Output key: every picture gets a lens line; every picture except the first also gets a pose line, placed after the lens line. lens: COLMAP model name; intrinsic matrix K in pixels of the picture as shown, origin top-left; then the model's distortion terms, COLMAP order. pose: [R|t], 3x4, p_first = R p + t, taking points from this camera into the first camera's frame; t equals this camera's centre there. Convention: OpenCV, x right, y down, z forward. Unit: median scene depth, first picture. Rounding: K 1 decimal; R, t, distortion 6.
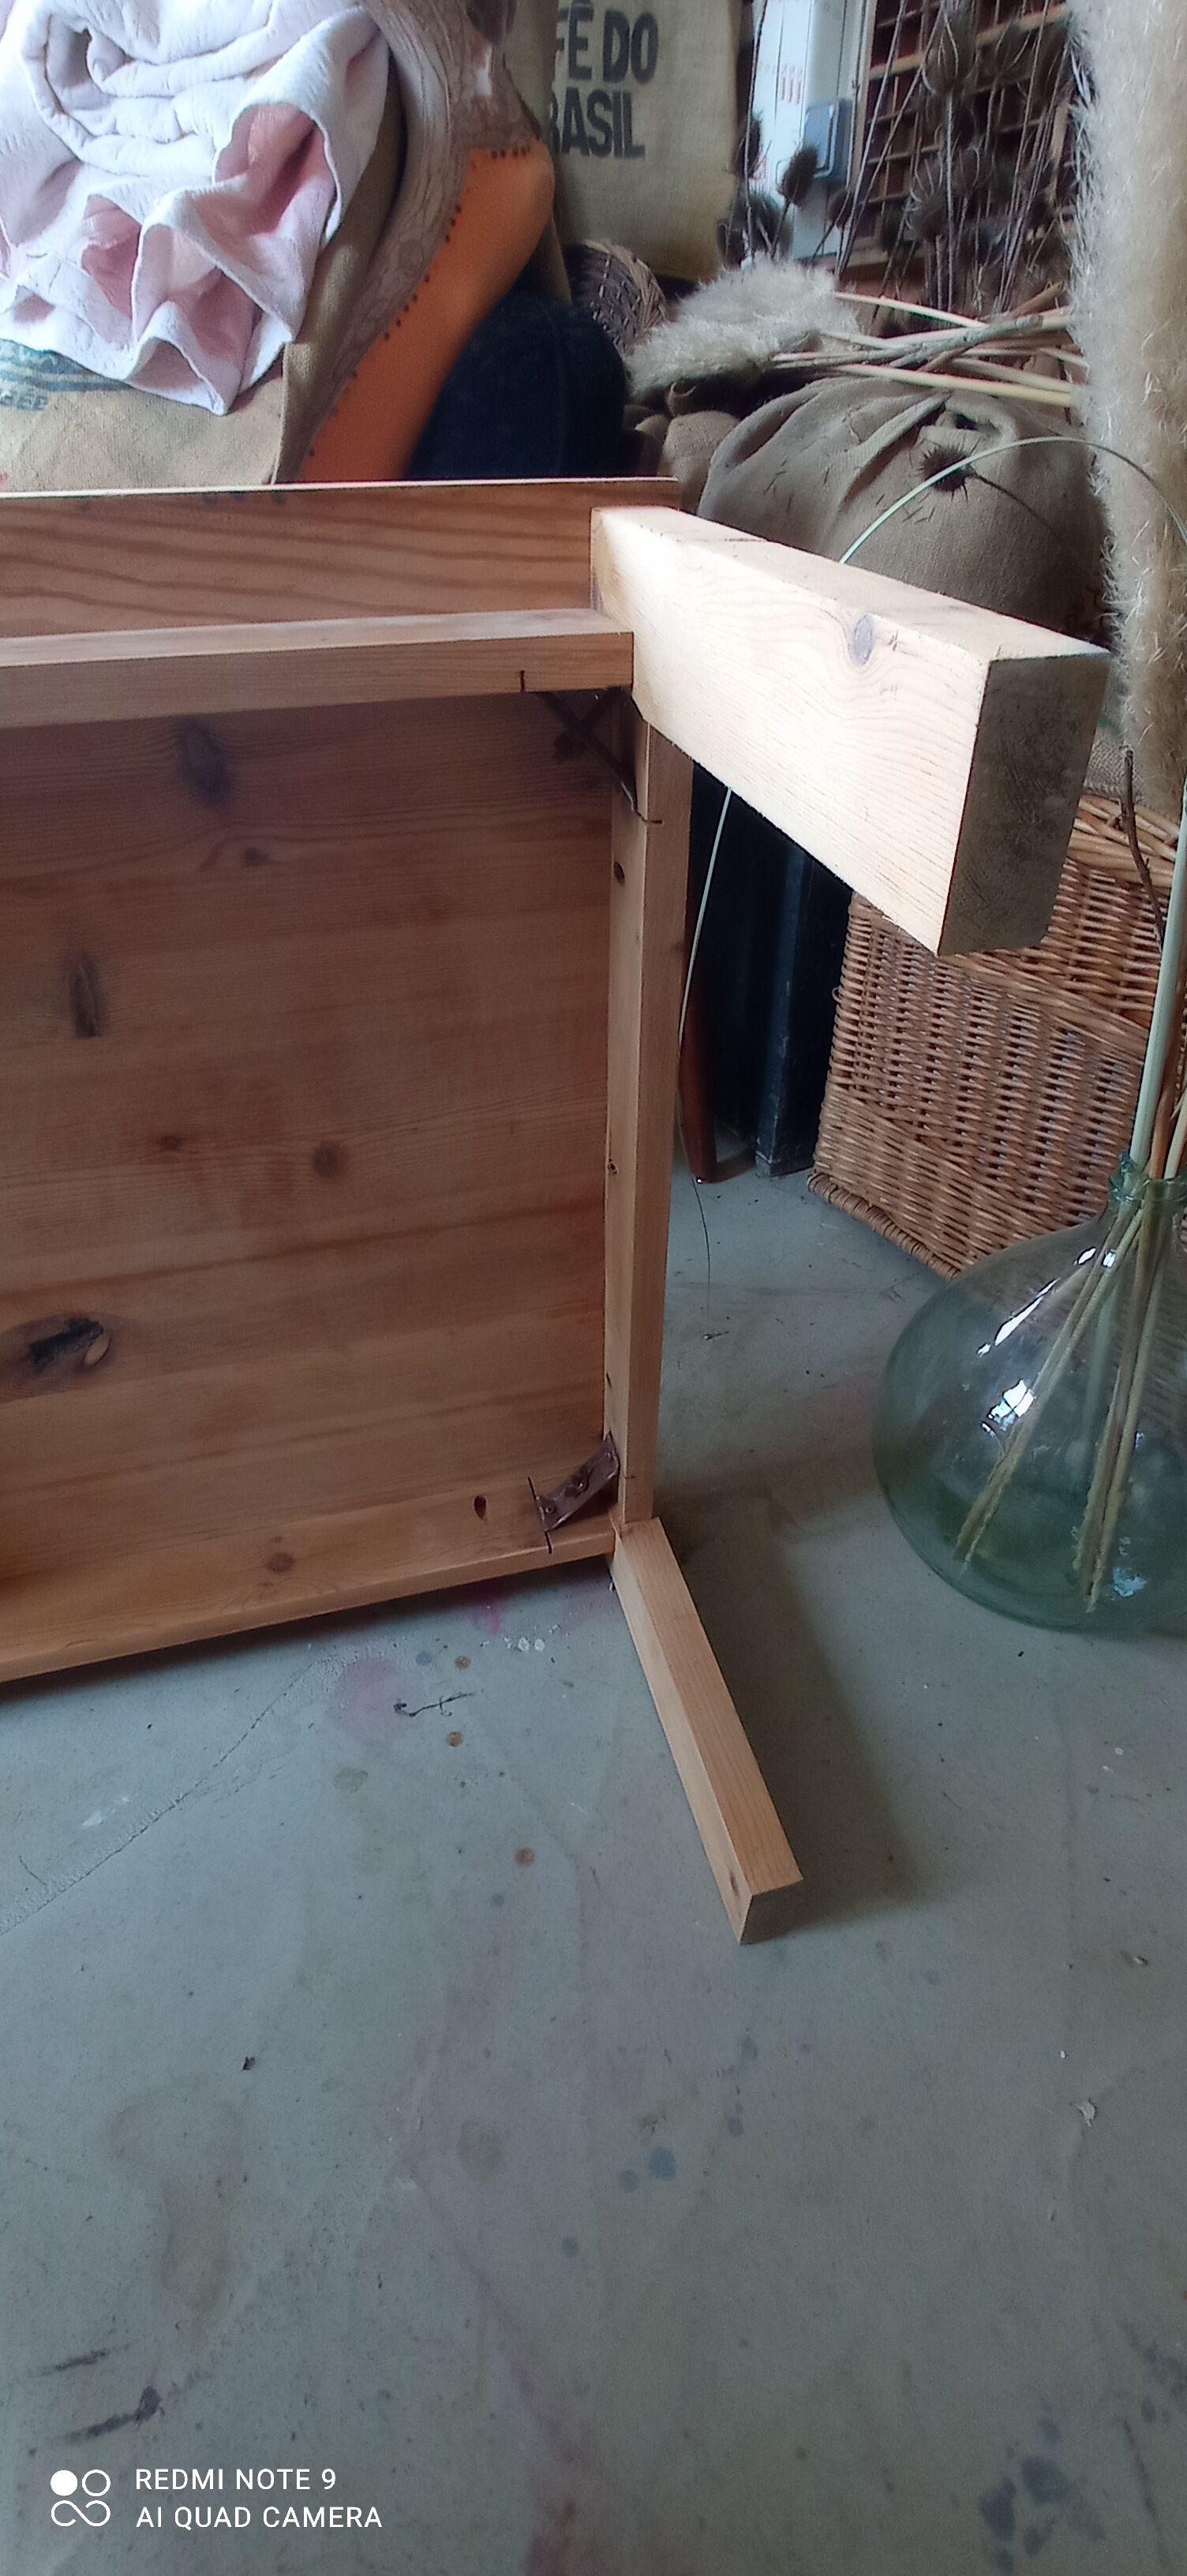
lens RADIAL K [[1161.3, 0, 590.1], [0, 1161.3, 1292.9], [0, 0, 1]] dist [-0.061596, 0.027316]
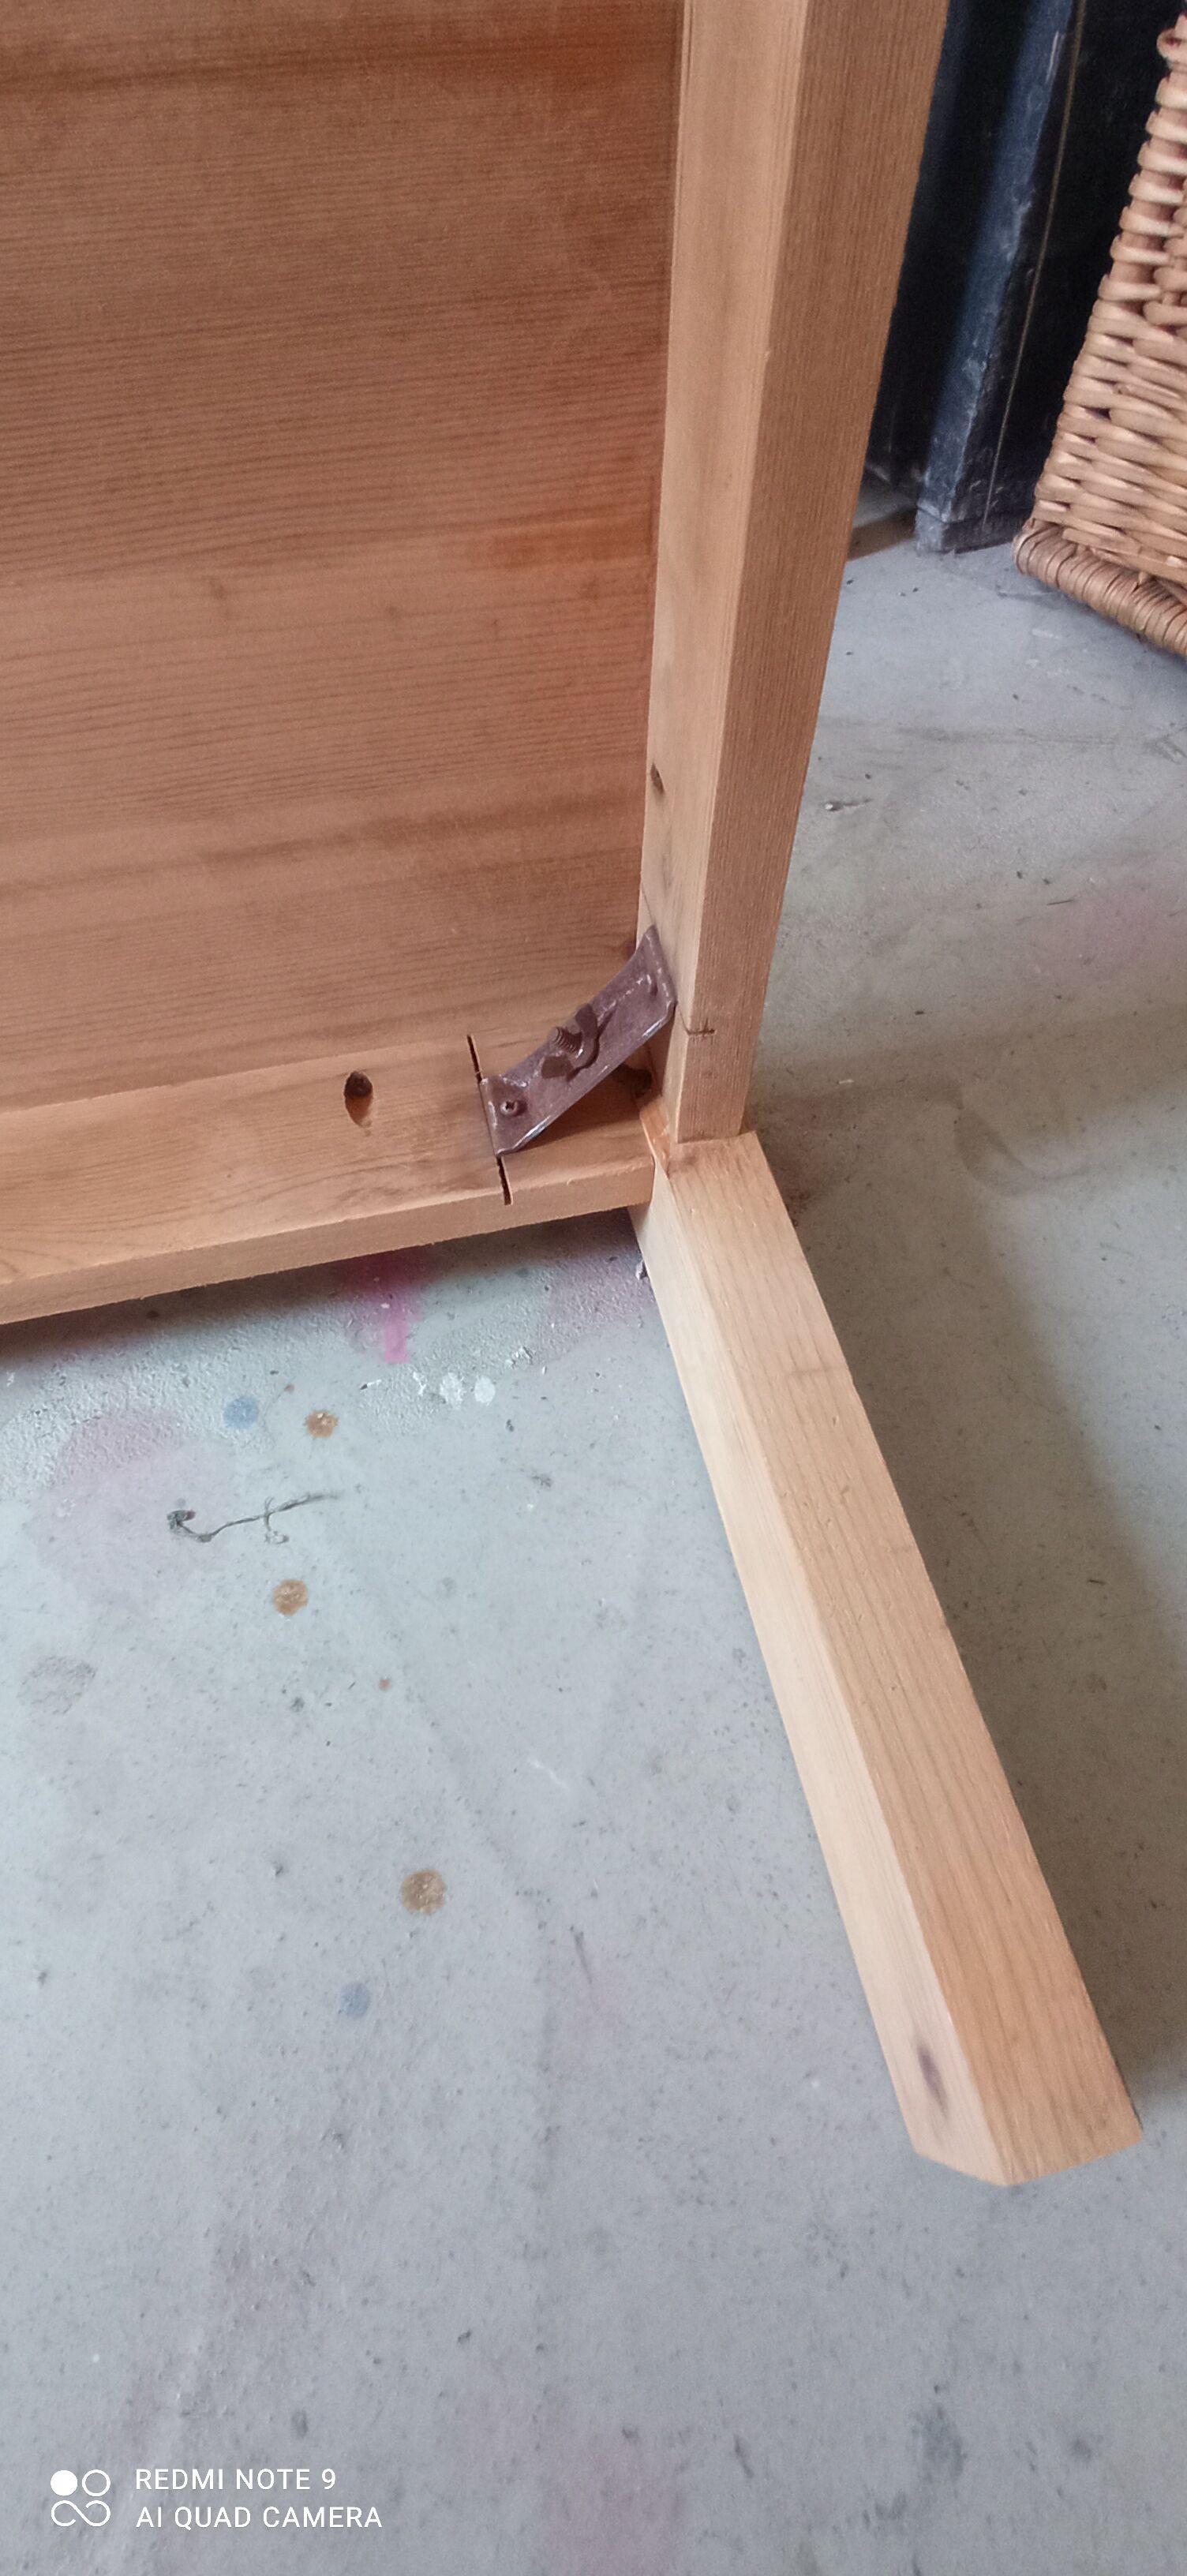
lens RADIAL K [[1161.3, 0, 590.1], [0, 1161.3, 1292.9], [0, 0, 1]] dist [-0.061596, 0.027316]
pose [[0.999388, 0.033434, -0.010241, 0.003280], [-0.028392, 0.946840, 0.320449, 0.113020], [0.020411, -0.319962, 0.947211, 0.564949]]
